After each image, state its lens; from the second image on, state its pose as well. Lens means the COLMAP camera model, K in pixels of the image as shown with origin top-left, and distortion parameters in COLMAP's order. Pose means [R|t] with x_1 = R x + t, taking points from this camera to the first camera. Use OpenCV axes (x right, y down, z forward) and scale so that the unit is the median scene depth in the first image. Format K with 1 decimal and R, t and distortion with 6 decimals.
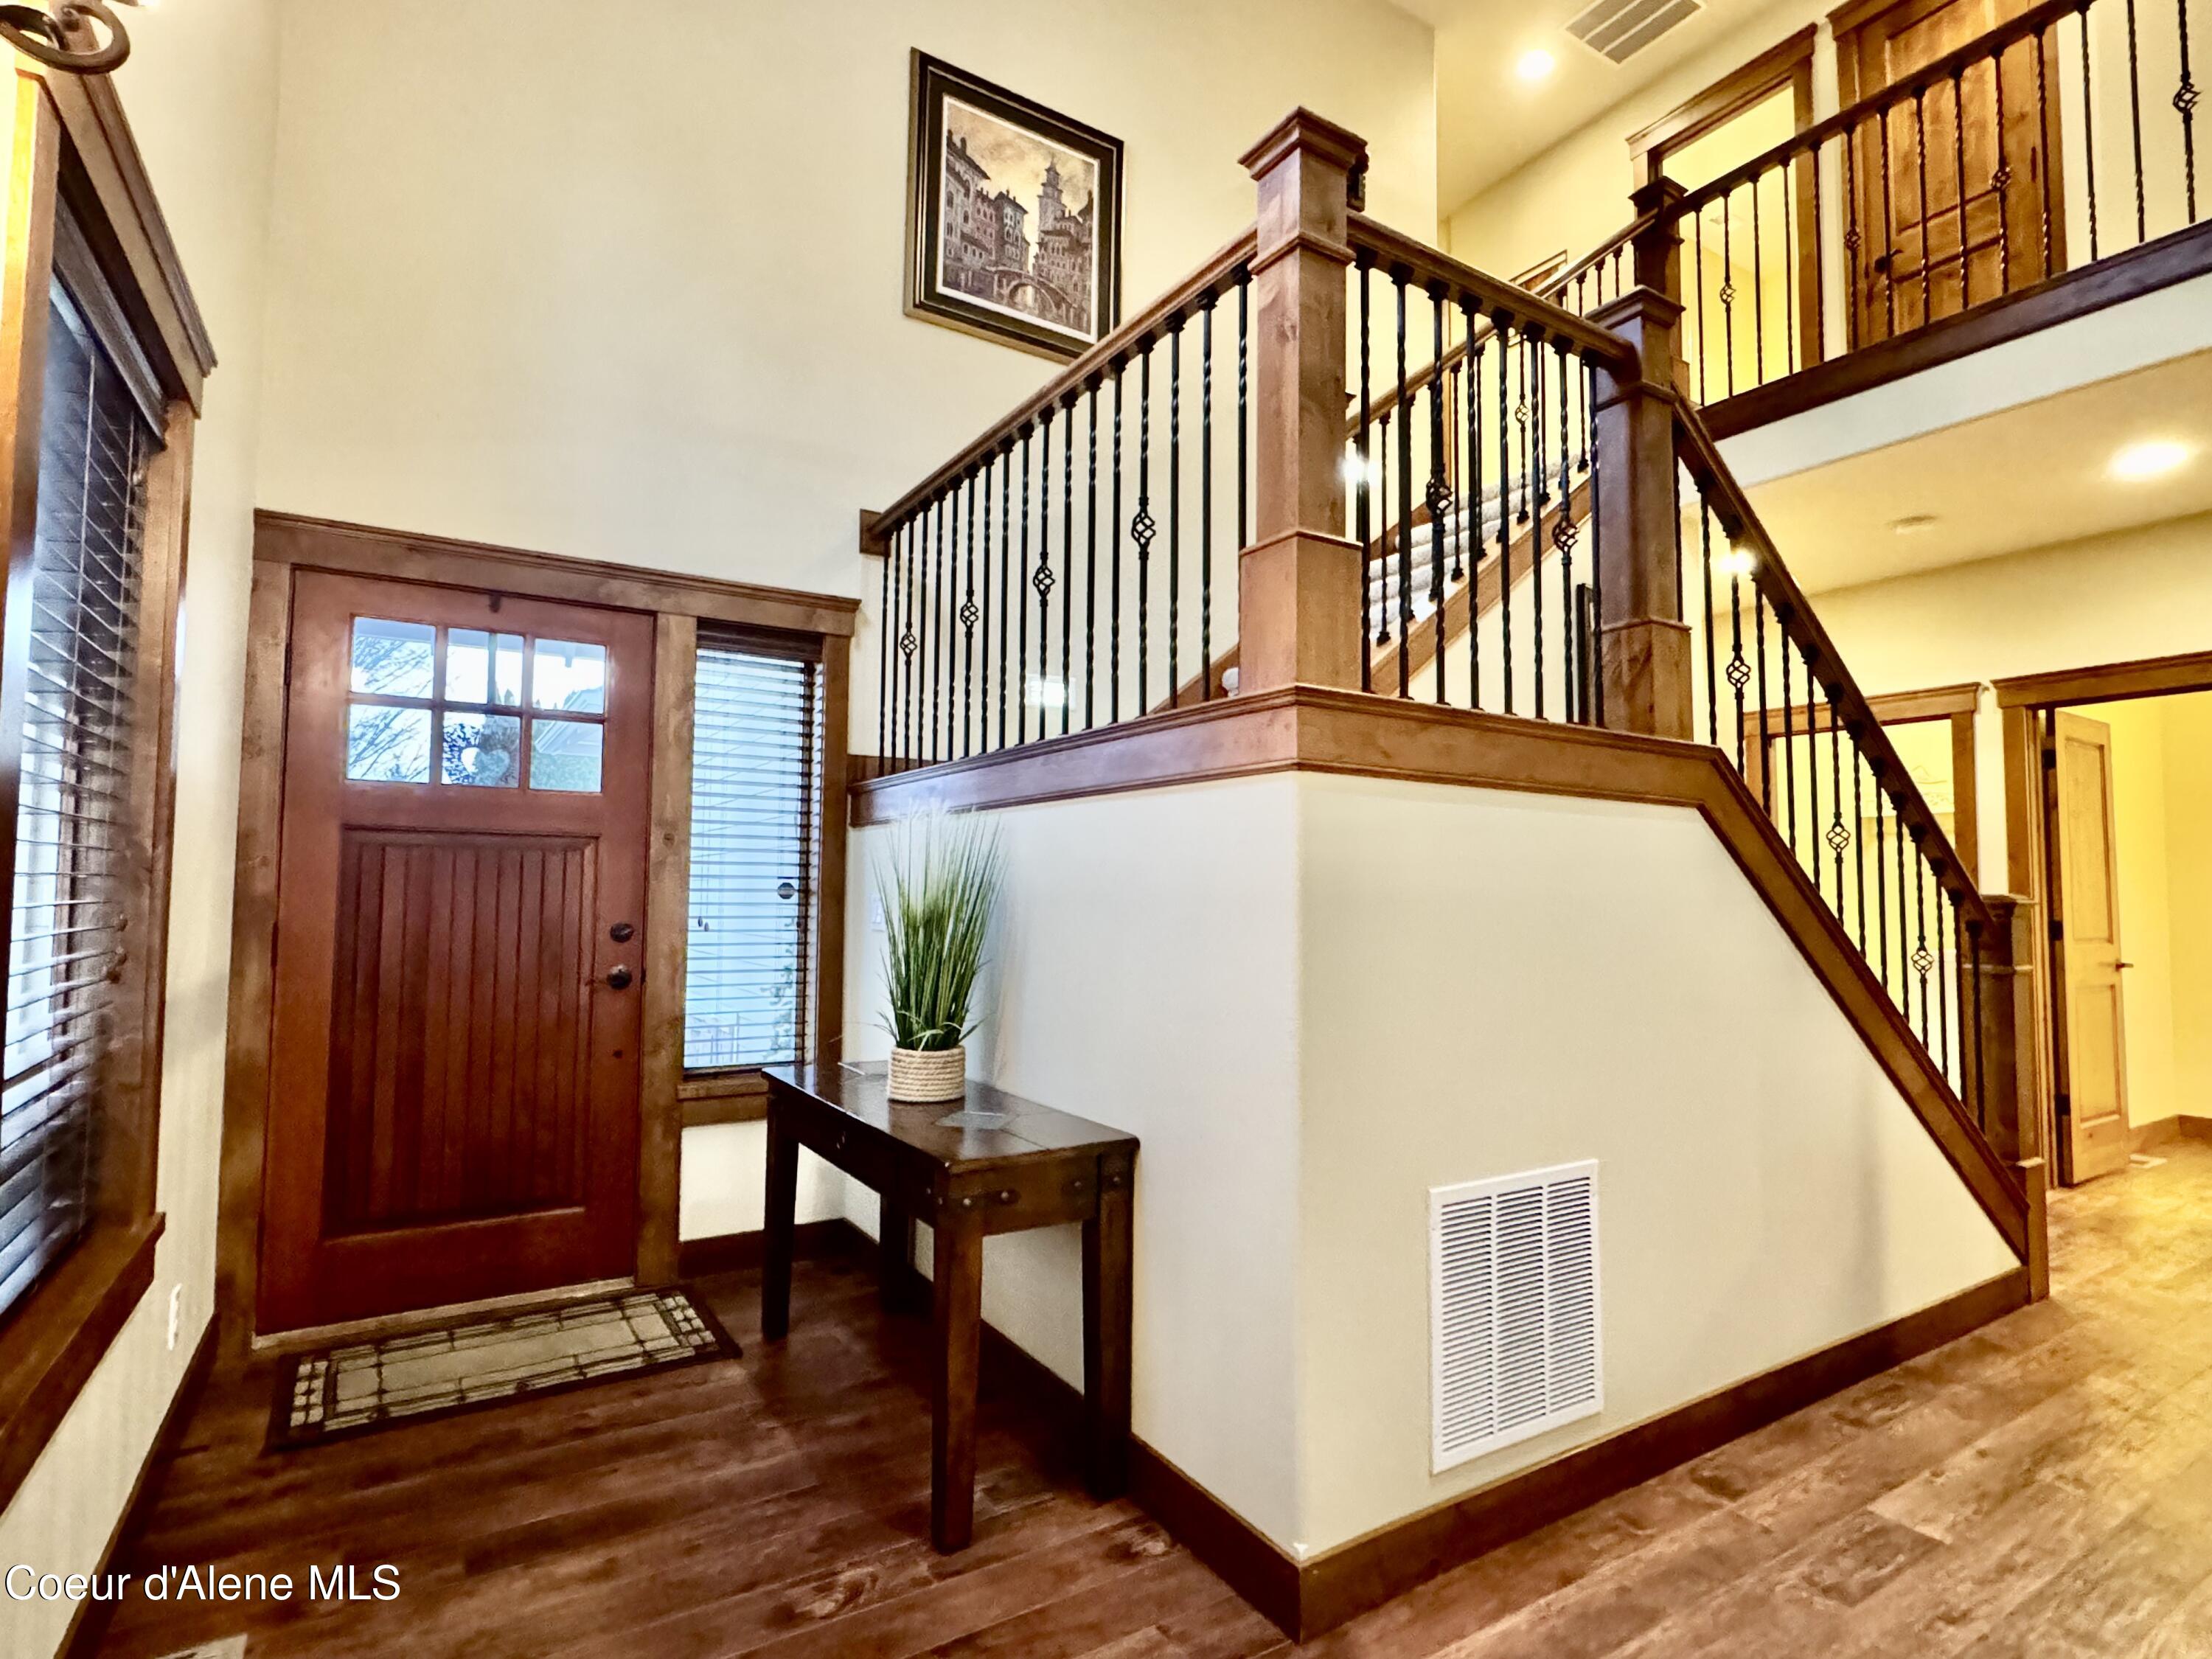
lens RADIAL K [[1108.6, 0, 1106.0], [0, 1108.6, 829.5], [0, 0, 1]] dist [0.000216, 0.000660]
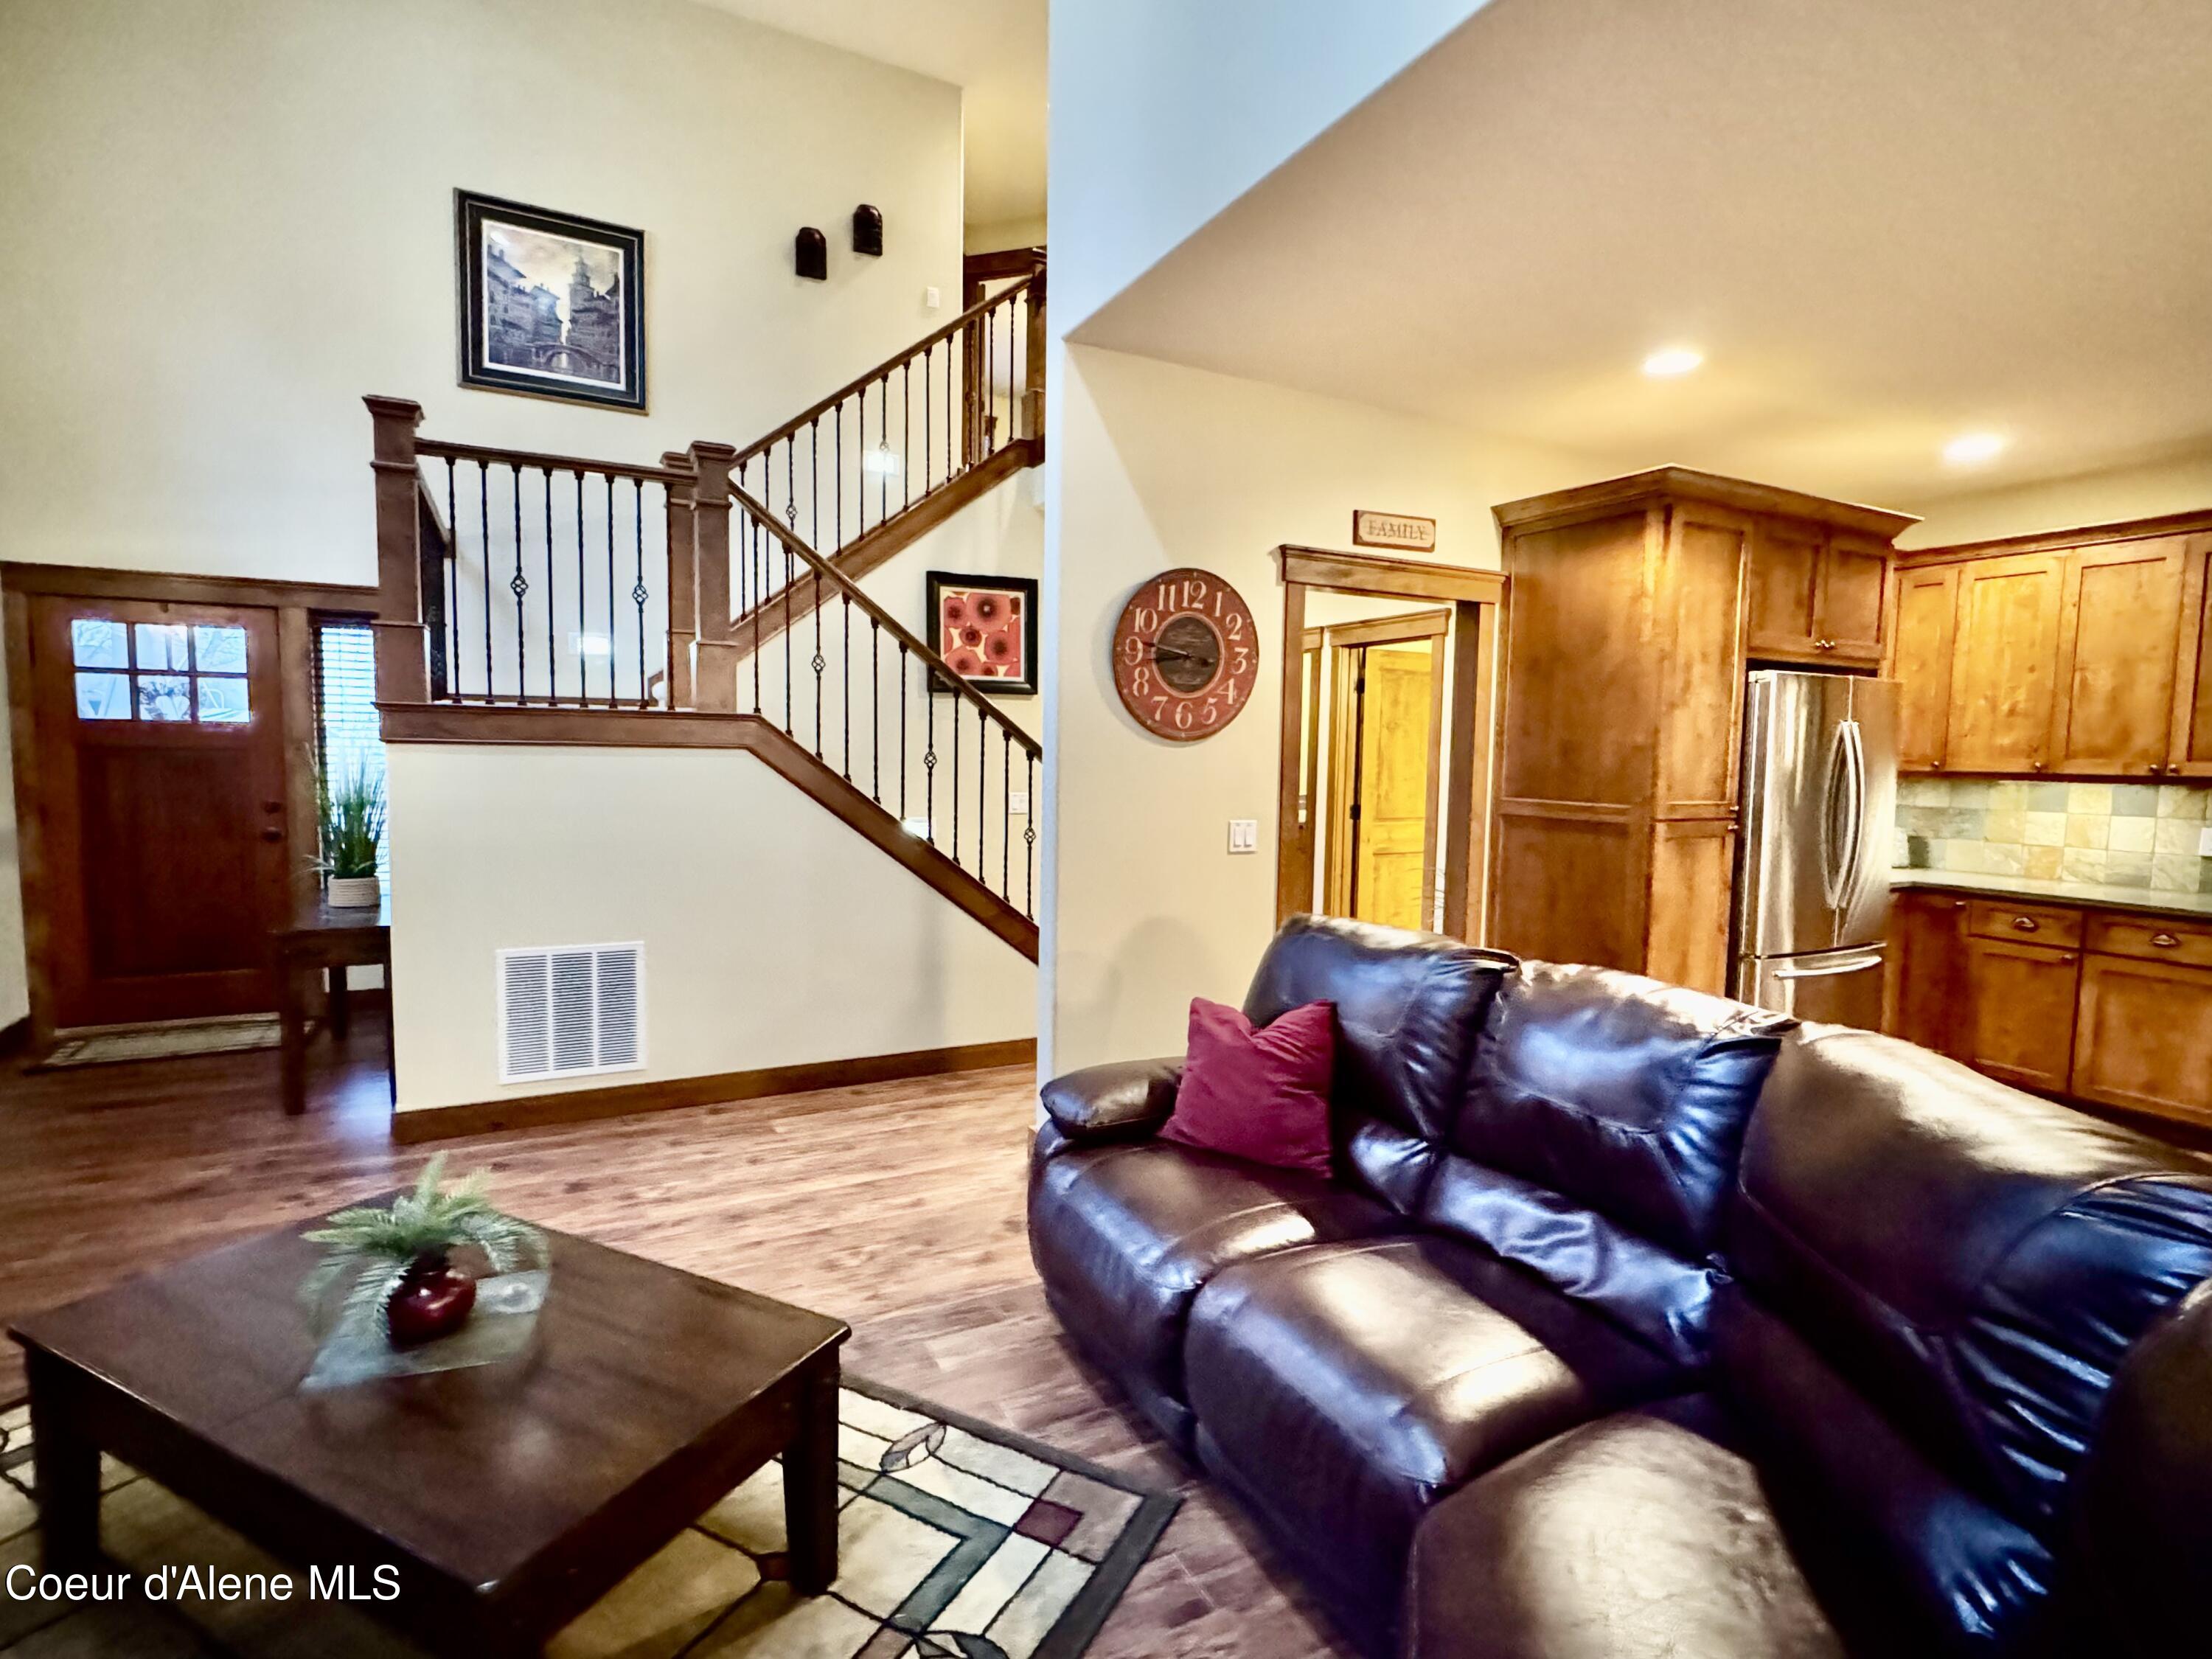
lens RADIAL K [[1071.6, 0, 1106.0], [0, 1071.6, 829.5], [0, 0, 1]] dist [0.001025, 0.000643]
pose [[0.996835, 0.013253, -0.078381, 0.766276], [-0.002655, 0.991005, 0.133800, -0.075587], [0.079449, -0.133168, 0.987904, -0.394400]]
